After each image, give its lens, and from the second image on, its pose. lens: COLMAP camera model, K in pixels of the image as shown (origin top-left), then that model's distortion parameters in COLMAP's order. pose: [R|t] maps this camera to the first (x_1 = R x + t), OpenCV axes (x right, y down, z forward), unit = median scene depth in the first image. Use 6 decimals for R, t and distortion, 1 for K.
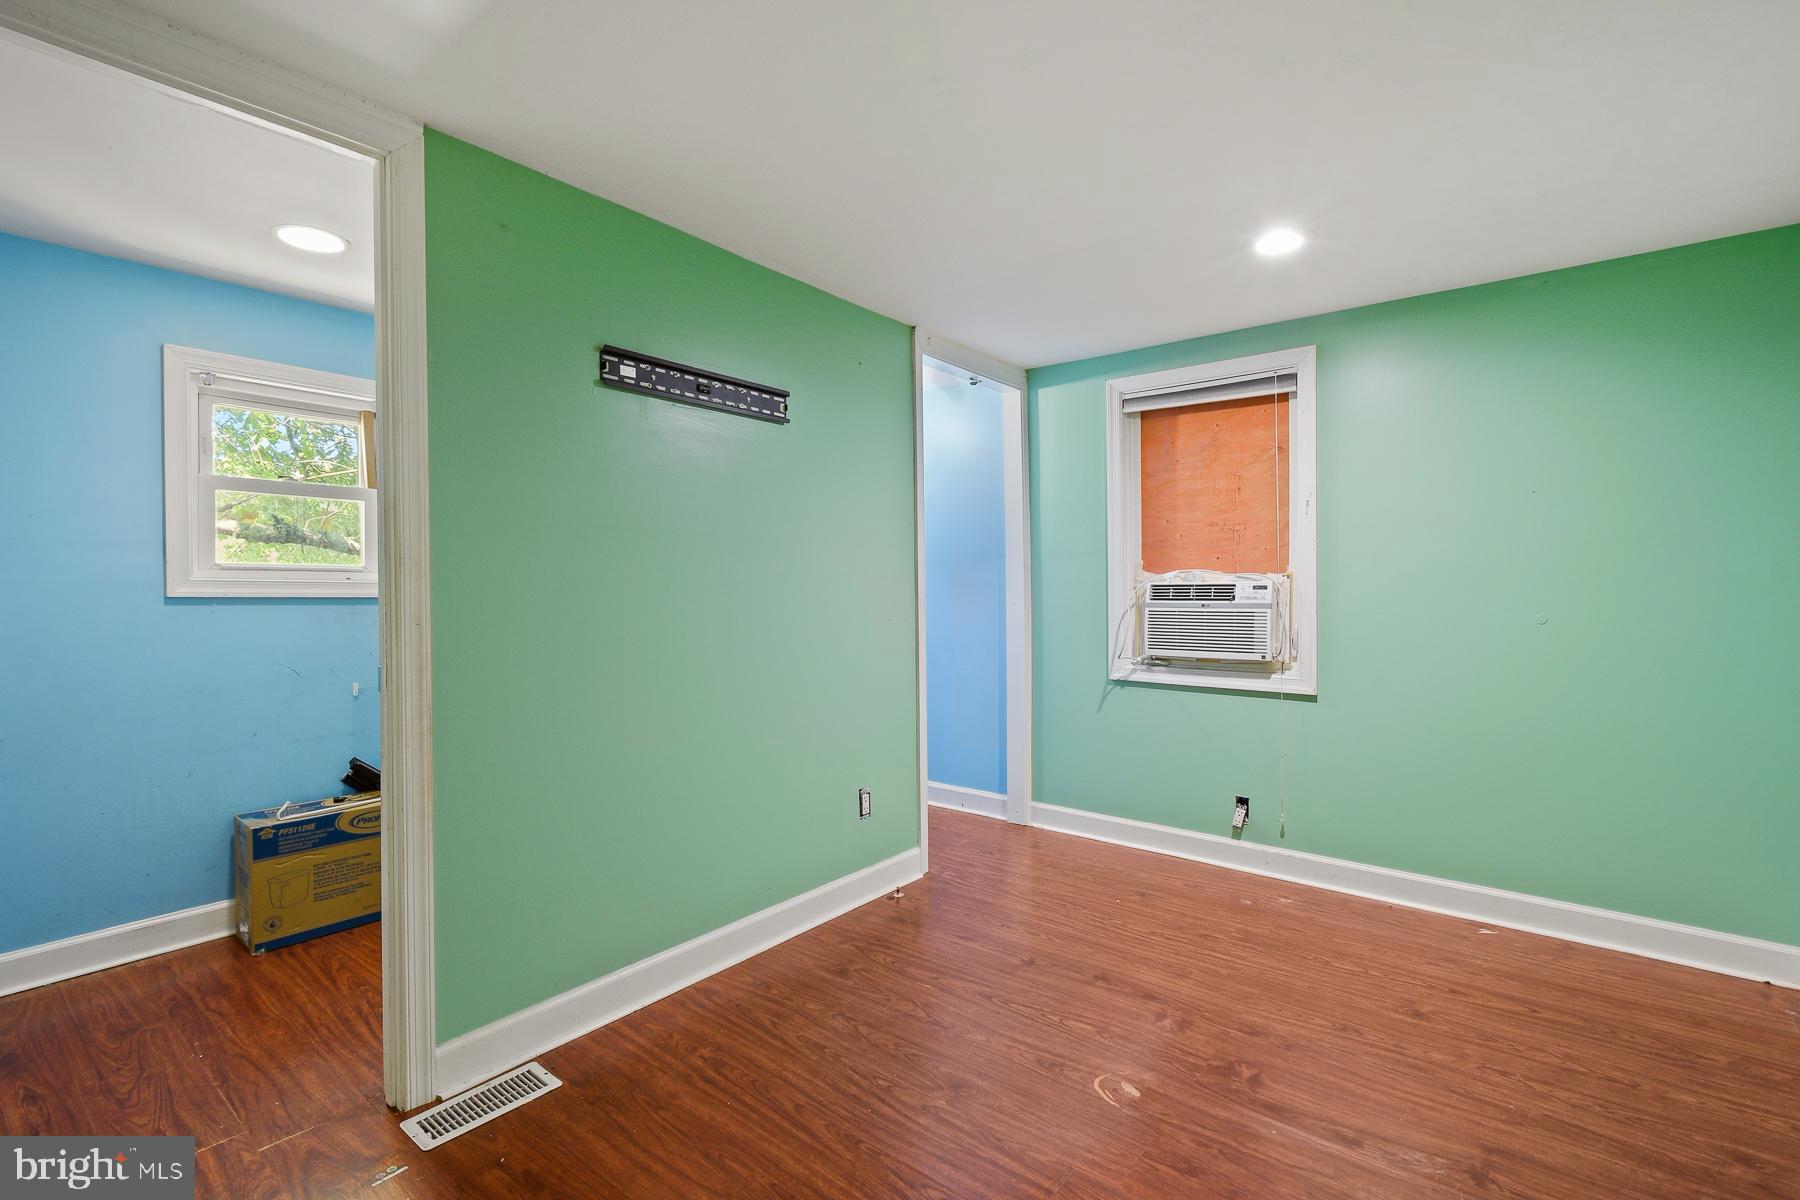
lens RADIAL K [[805.2, 0, 899.8], [0, 805.2, 572.8], [0, 0, 1]] dist [0.002621, 0.000103]
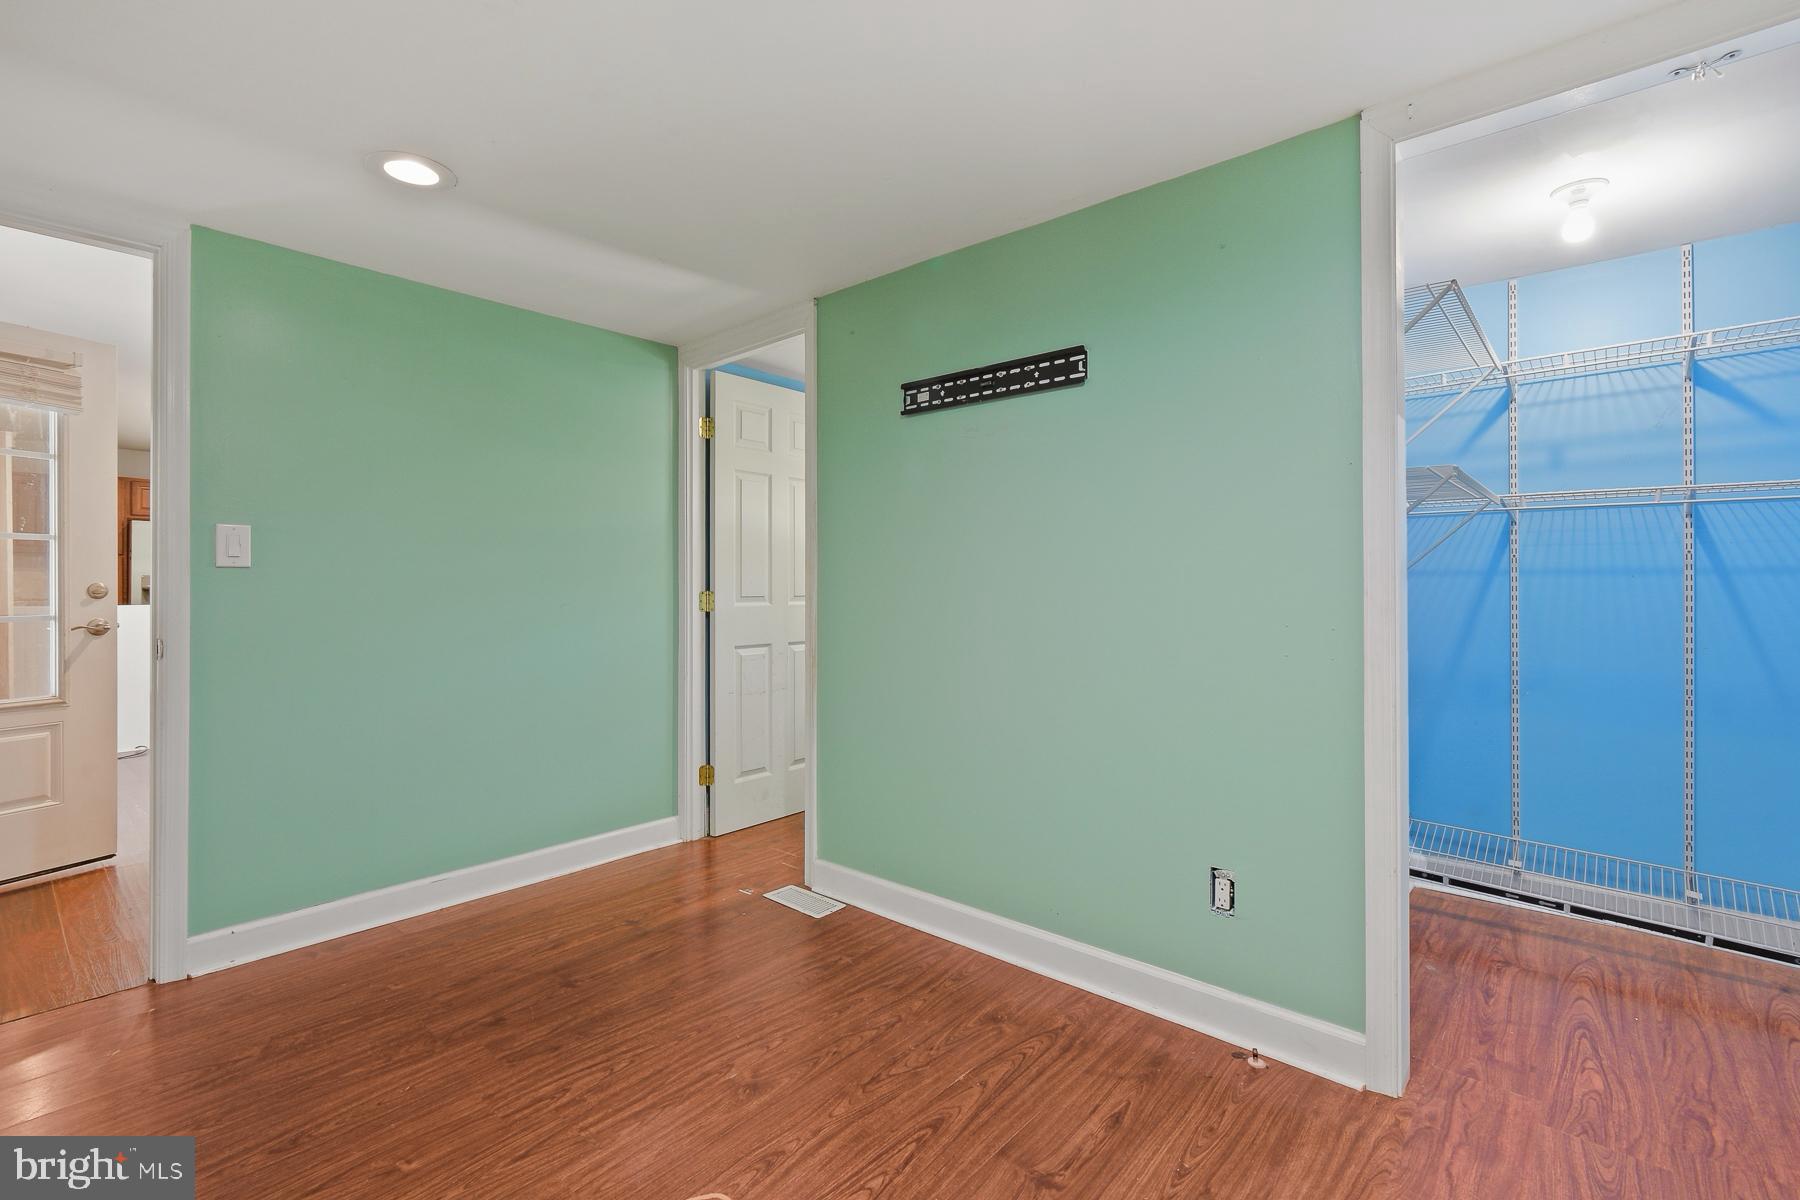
lens RADIAL K [[800.9, 0, 898.7], [0, 800.9, 578.6], [0, 0, 1]] dist [0.002314, -0.000621]
pose [[-0.034988, -0.004728, -0.999377, 0.838282], [0.017831, 0.999827, -0.005354, 0.025197], [0.999229, -0.018007, -0.034897, 0.985809]]
